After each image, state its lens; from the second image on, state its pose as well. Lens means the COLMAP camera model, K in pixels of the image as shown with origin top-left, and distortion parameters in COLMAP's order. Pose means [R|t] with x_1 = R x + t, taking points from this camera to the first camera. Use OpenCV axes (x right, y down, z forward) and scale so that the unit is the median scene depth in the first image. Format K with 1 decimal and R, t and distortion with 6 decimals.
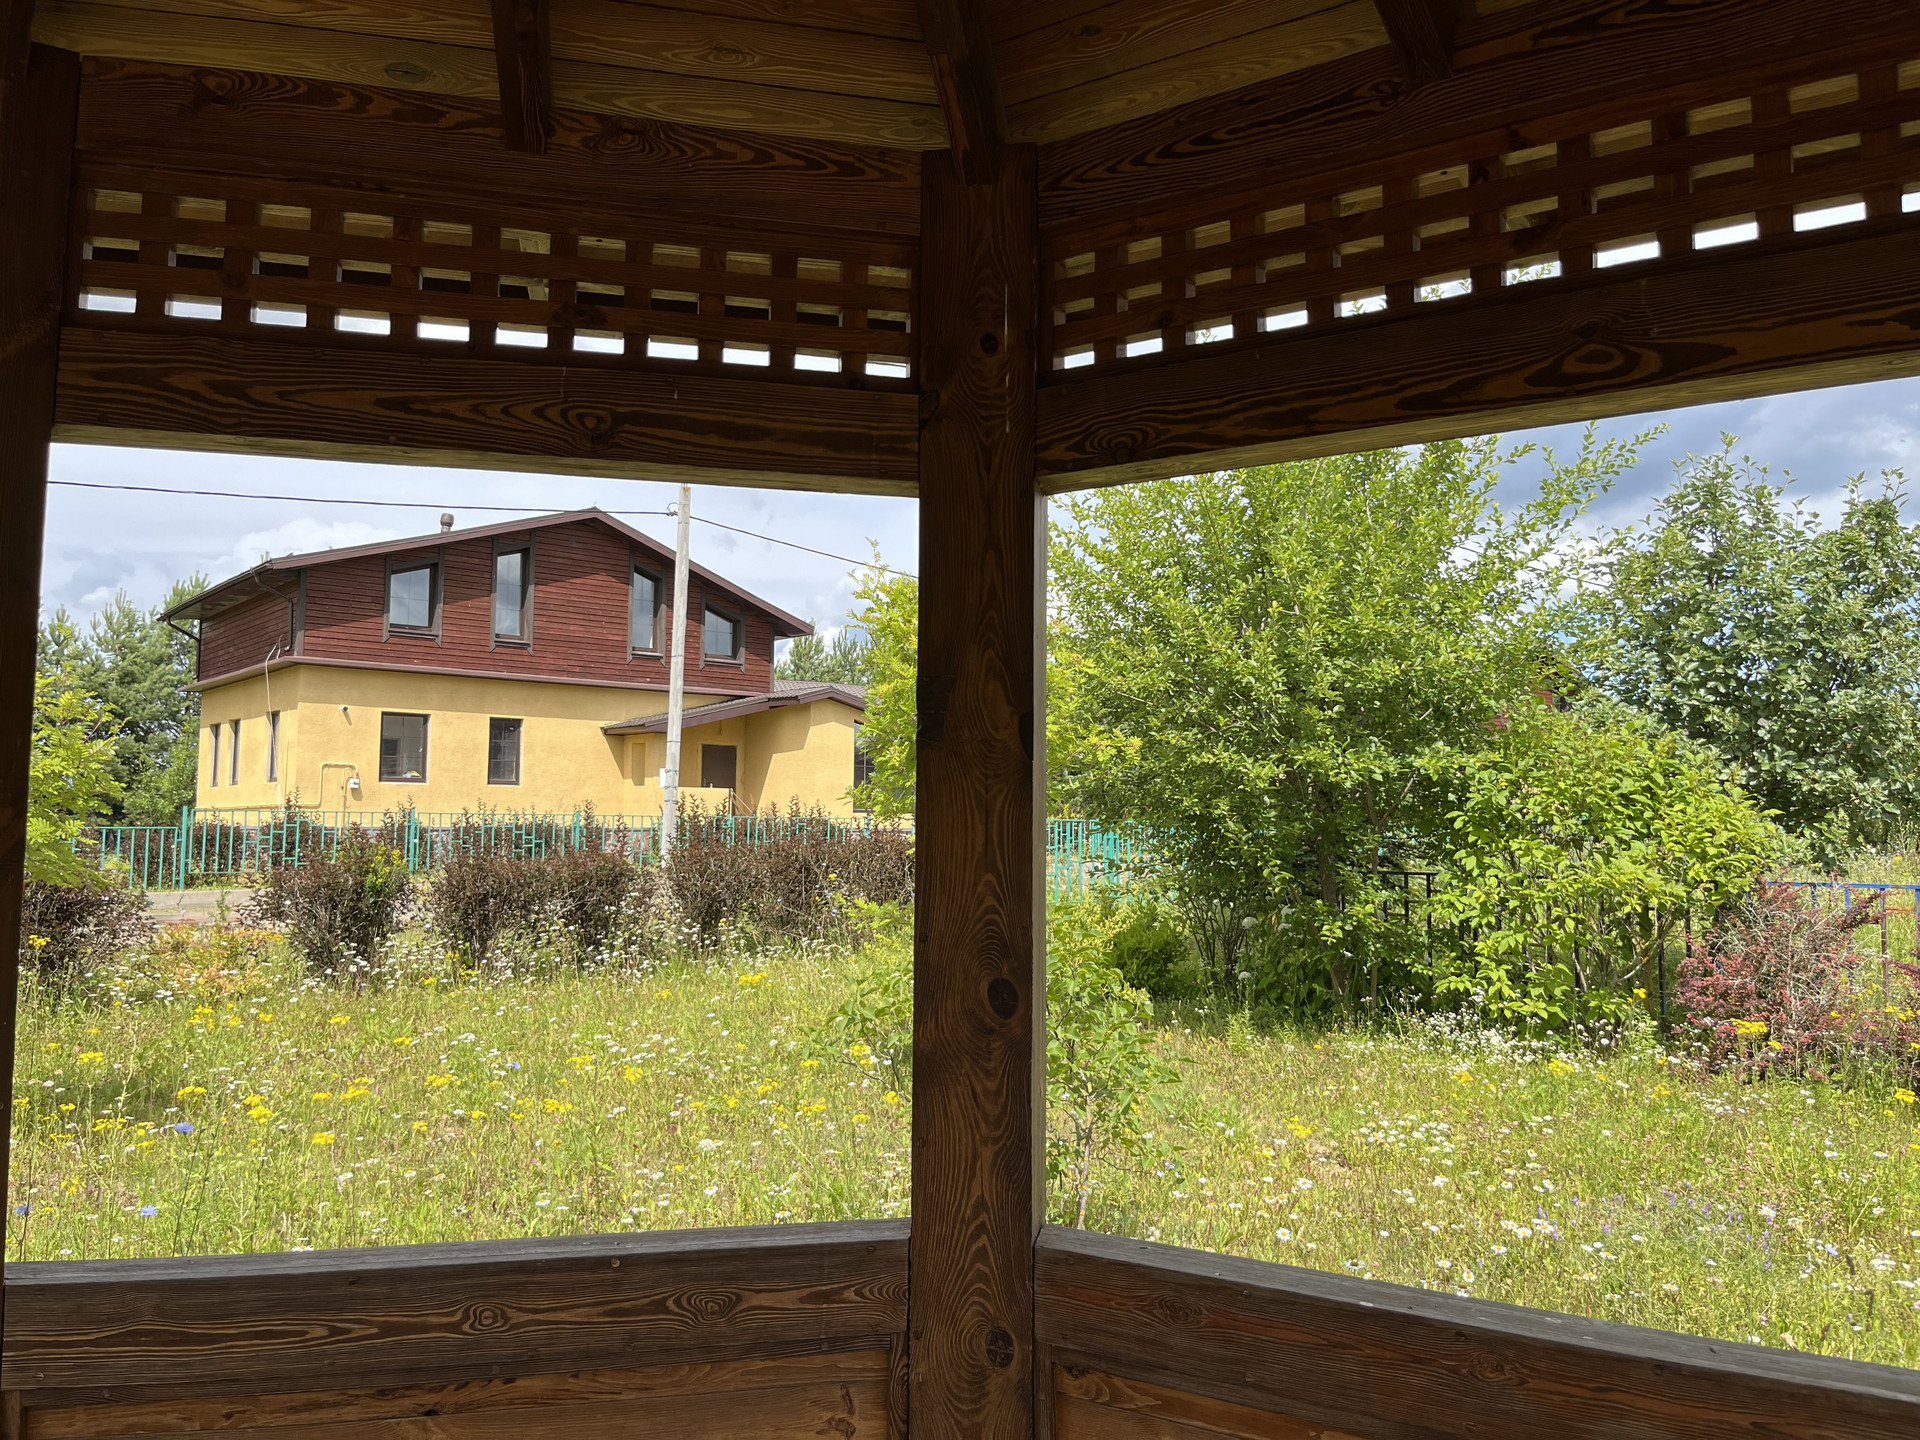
lens RADIAL K [[1459.3, 0, 957.7], [0, 1459.3, 728.1], [0, 0, 1]] dist [0.070626, -0.104820]
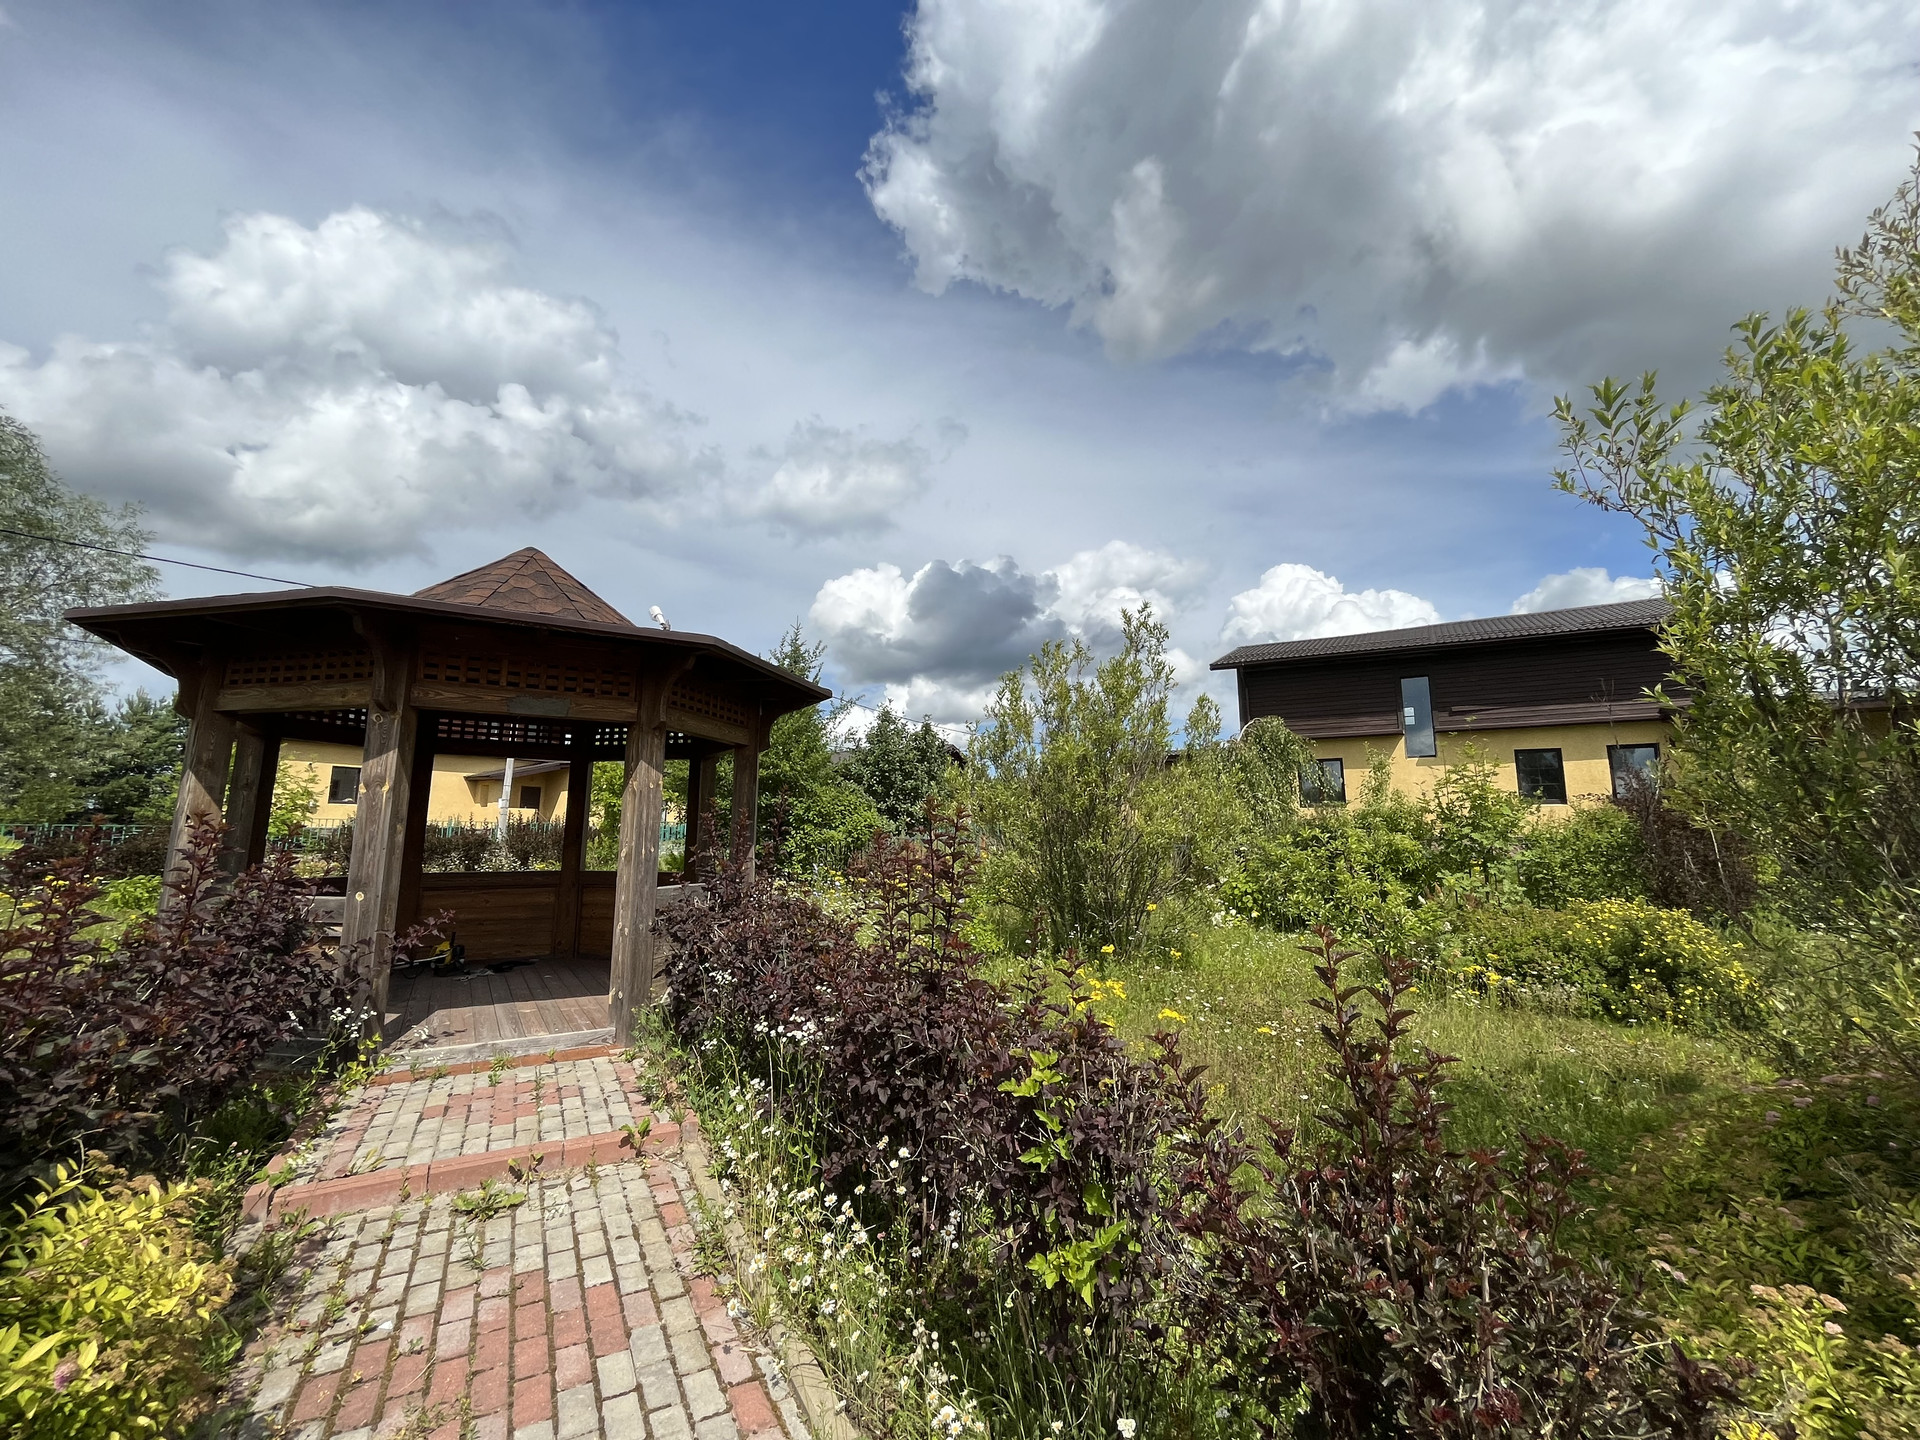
lens RADIAL K [[790.5, 0, 957.9], [0, 790.5, 713.6], [0, 0, 1]] dist [-0.001982, -0.000120]
pose [[0.945099, 0.047321, 0.323339, 0.039403], [-0.020330, 0.996057, -0.086352, -0.008283], [-0.326150, 0.075037, 0.942335, -0.254438]]
